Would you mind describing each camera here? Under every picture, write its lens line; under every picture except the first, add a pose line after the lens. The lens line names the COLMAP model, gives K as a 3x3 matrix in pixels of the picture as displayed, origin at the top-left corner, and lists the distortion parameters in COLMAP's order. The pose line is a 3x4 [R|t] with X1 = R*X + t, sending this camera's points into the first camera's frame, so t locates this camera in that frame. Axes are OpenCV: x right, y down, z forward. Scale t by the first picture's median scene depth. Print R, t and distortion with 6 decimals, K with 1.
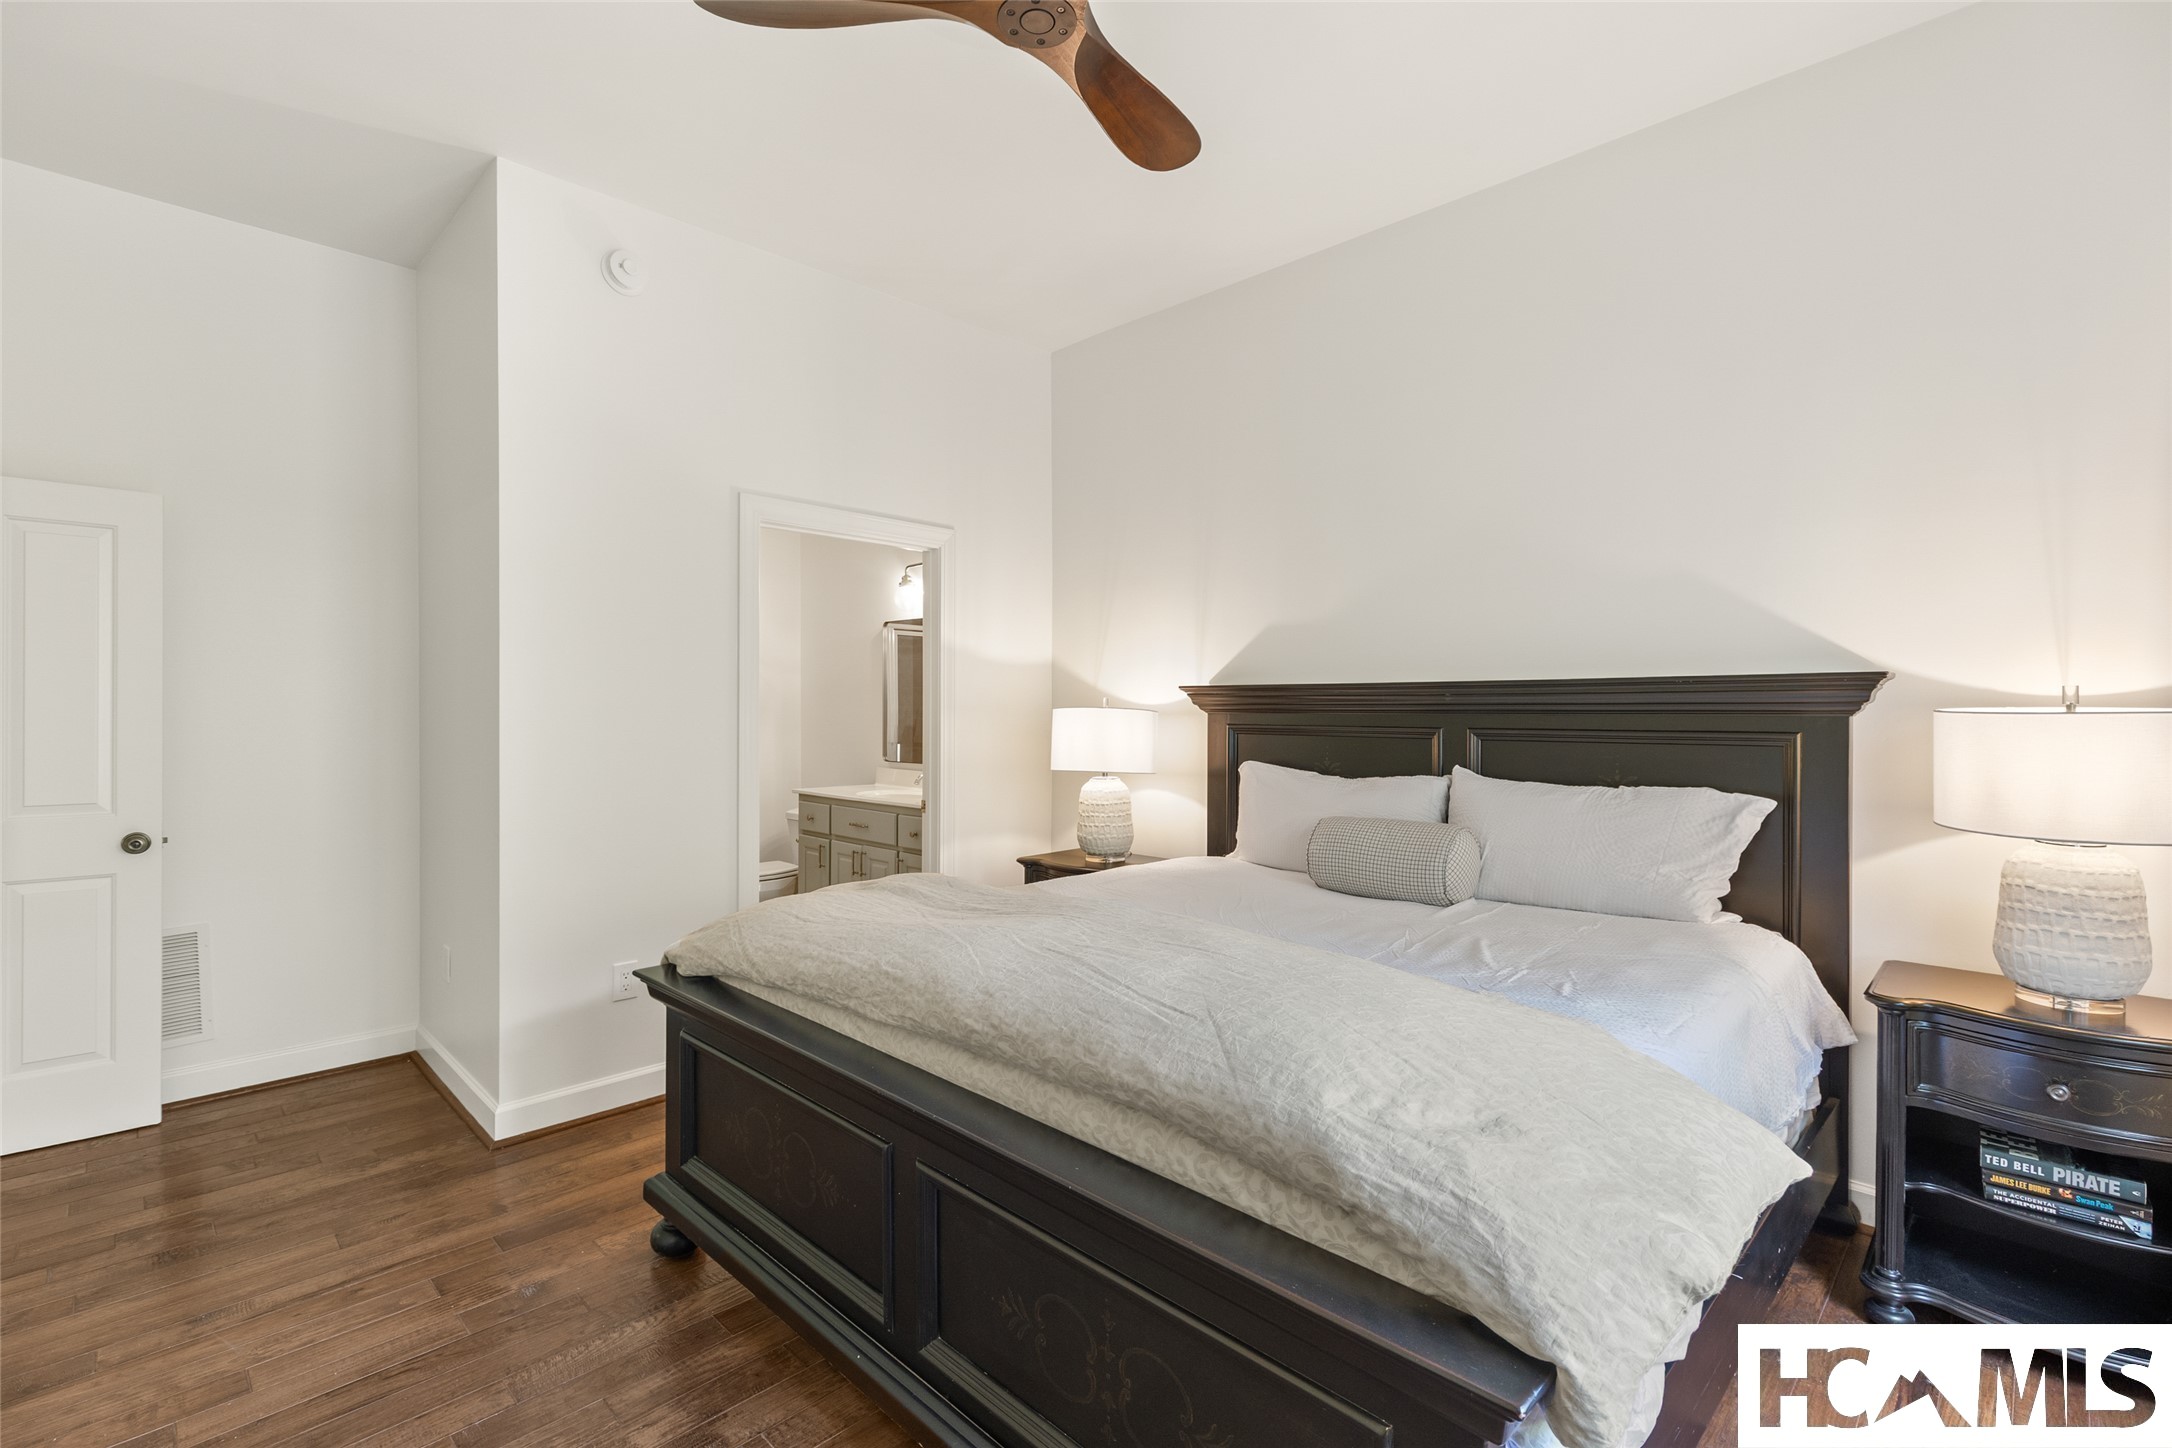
lens RADIAL K [[970.1, 0, 1082.5], [0, 970.1, 723.3], [0, 0, 1]] dist [0.007407, -0.001747]
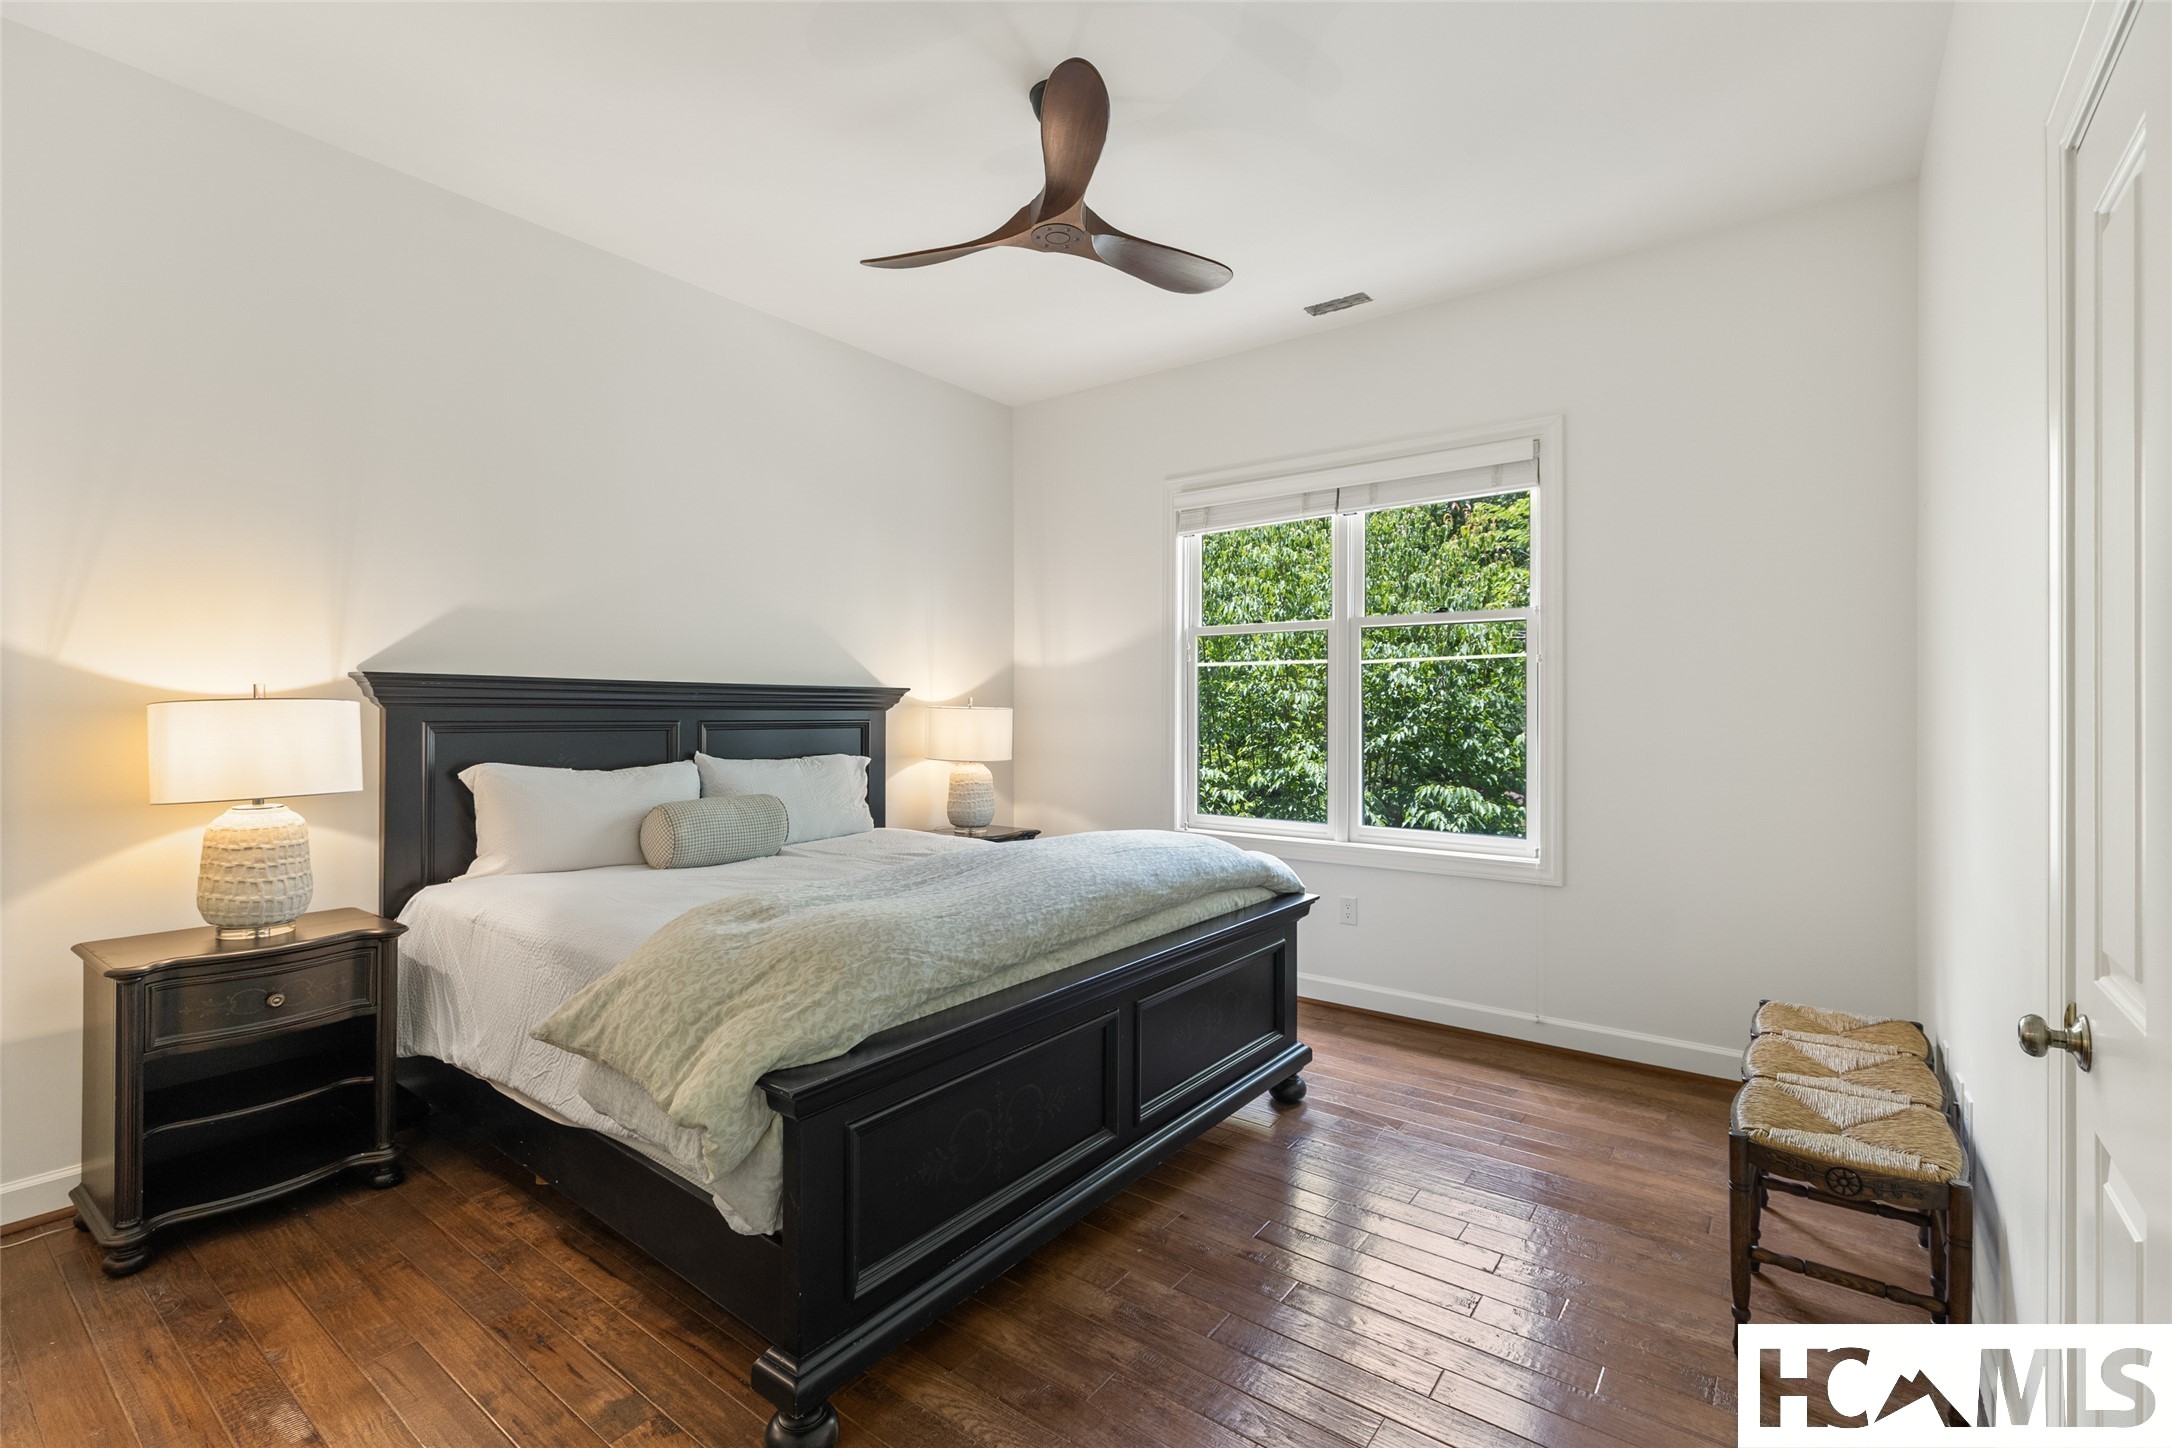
lens RADIAL K [[970.1, 0, 1082.3], [0, 970.1, 711.2], [0, 0, 1]] dist [0.007407, -0.001747]
pose [[-0.134699, -0.004270, 0.990877, -1.311338], [0.008071, 0.999953, 0.005406, -0.014388], [-0.990854, 0.008726, -0.134658, 1.004091]]
